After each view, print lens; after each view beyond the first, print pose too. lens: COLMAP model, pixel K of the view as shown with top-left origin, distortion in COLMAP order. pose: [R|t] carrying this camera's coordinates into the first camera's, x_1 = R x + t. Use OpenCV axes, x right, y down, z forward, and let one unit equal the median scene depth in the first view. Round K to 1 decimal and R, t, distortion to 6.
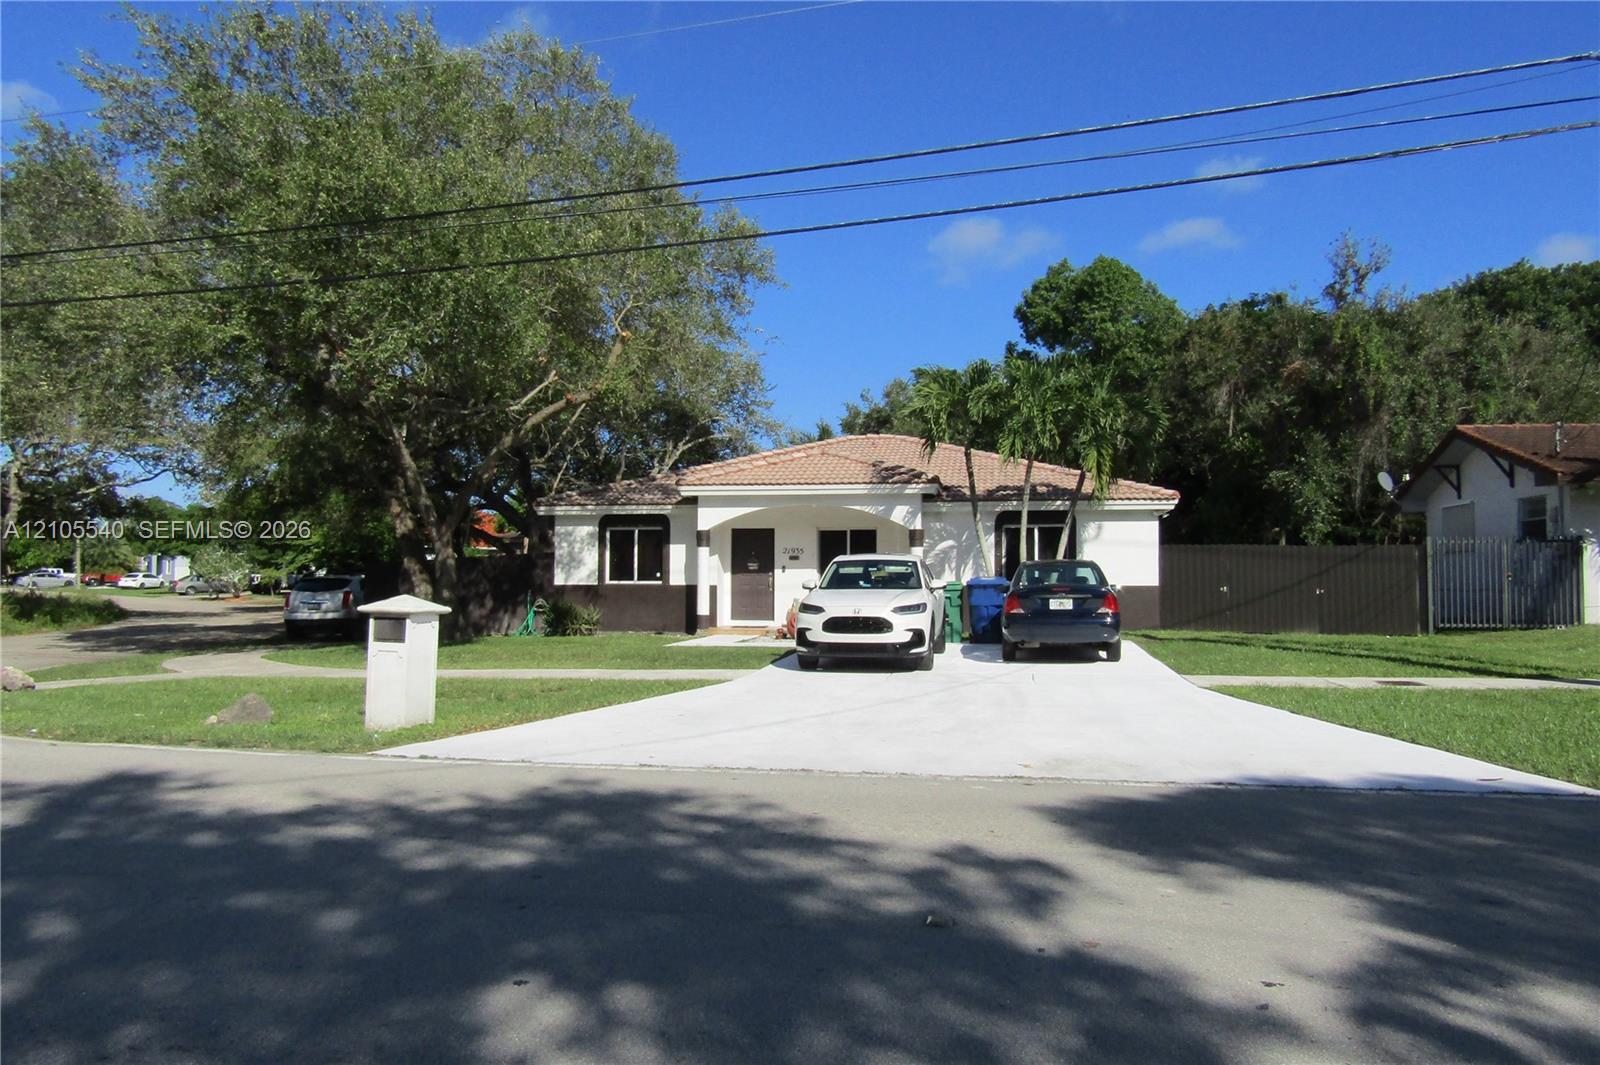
lens RADIAL K [[1233.7, 0, 832.1], [0, 1233.7, 495.3], [0, 0, 1]] dist [0.079626, 0.001355]
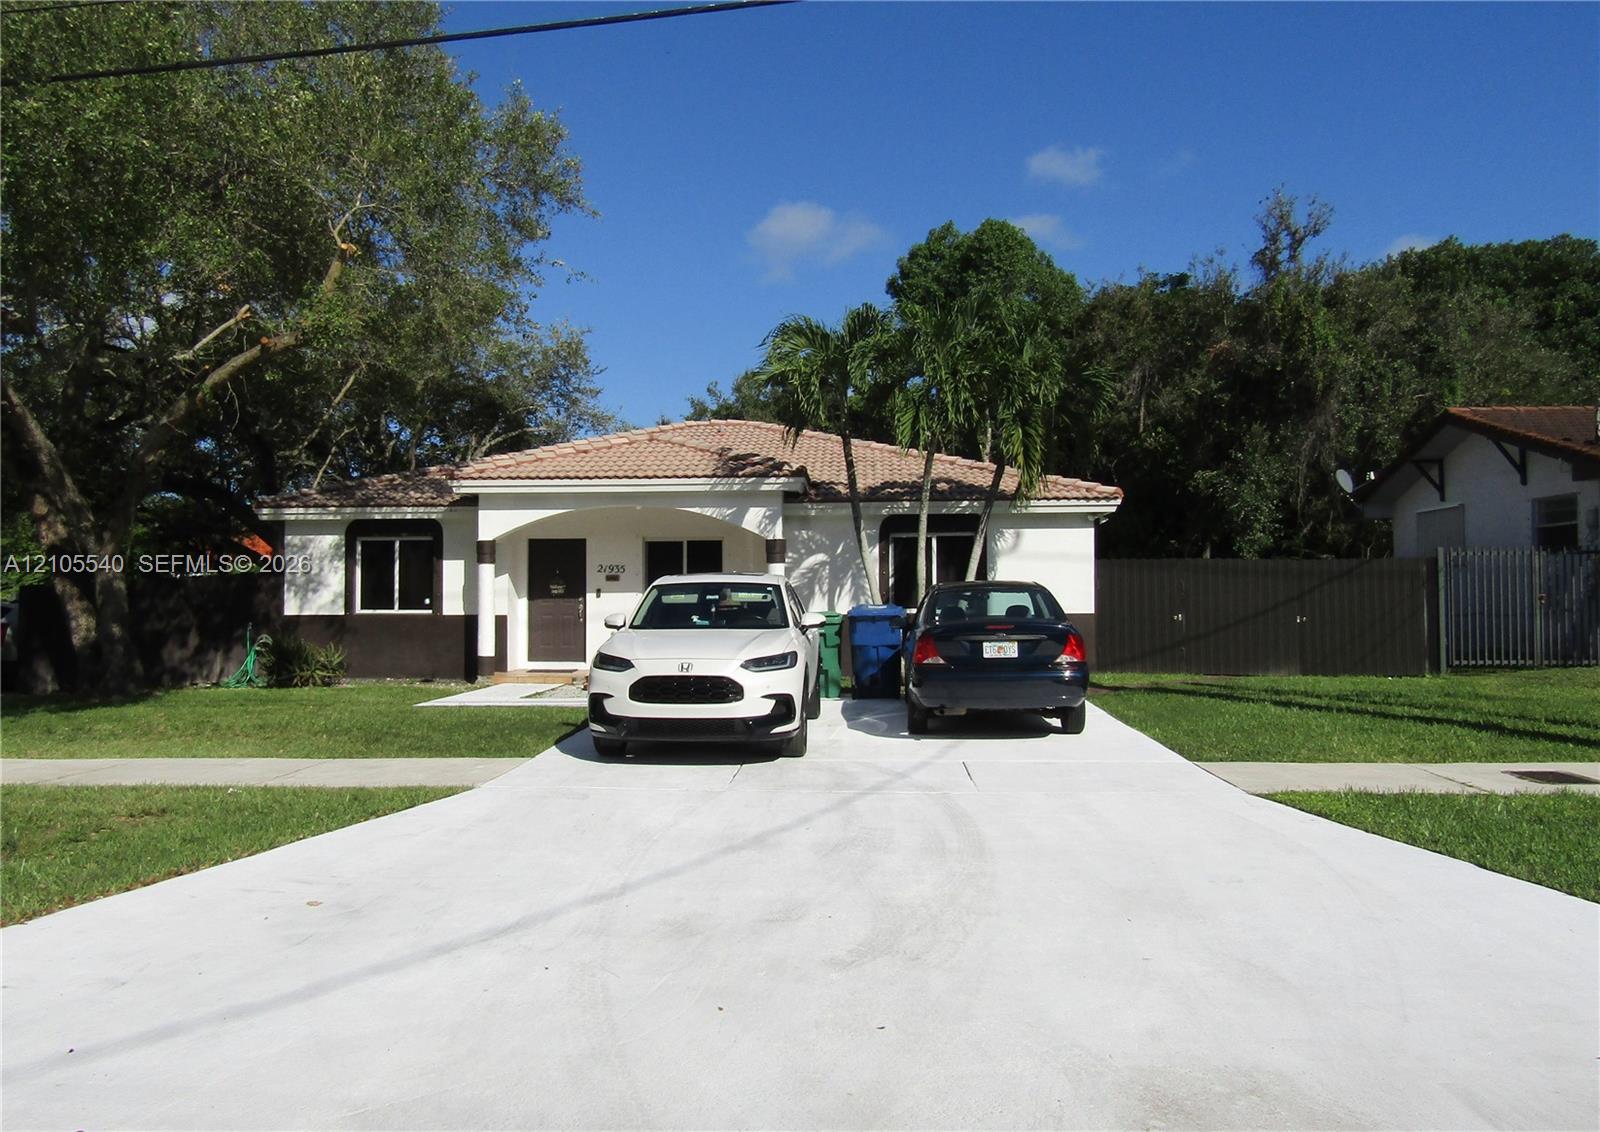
lens RADIAL K [[1258.6, 0, 778.4], [0, 1258.6, 567.3], [0, 0, 1]] dist [-0.001220, -0.002511]
pose [[0.997102, -0.002405, 0.076037, 0.012072], [-0.001042, 0.998975, 0.045261, 0.009938], [-0.076067, -0.045209, 0.996077, 0.239857]]
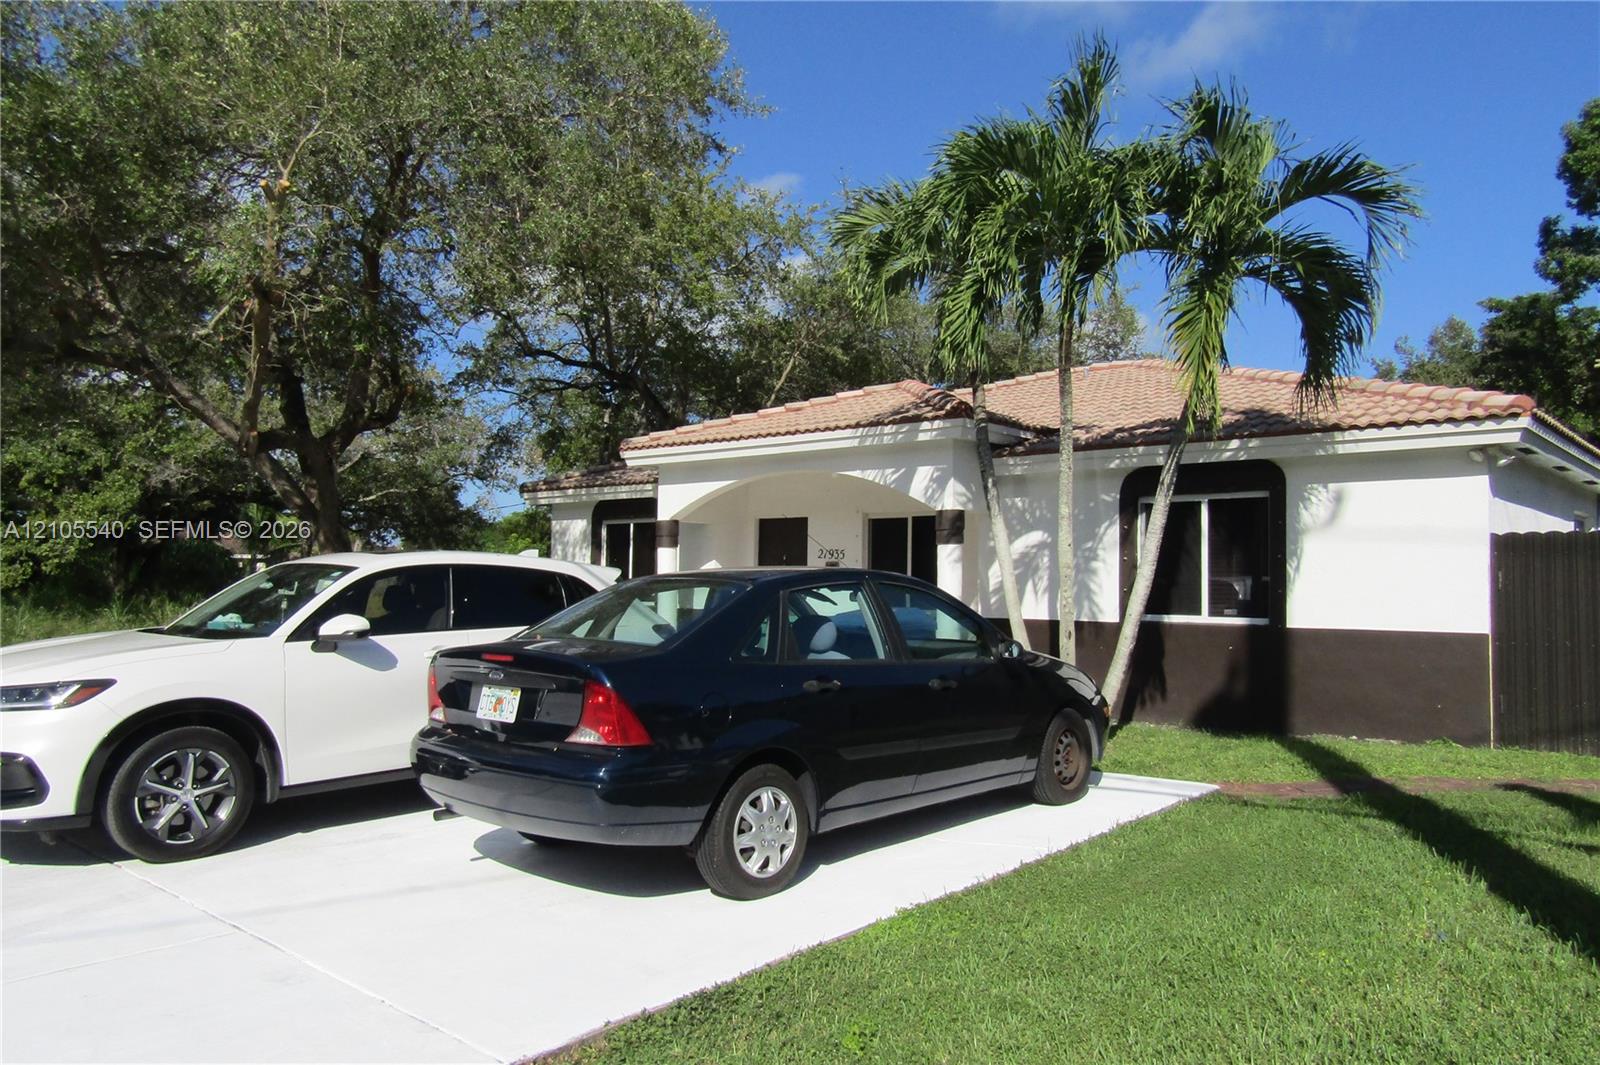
lens RADIAL K [[1177.3, 0, 821.0], [0, 1177.3, 534.6], [0, 0, 1]] dist [-0.007778, 0.004967]
pose [[0.831775, -0.012406, -0.554975, 0.284848], [0.023065, 0.999659, 0.012222, 0.029243], [0.554634, -0.022967, 0.831778, 0.543351]]
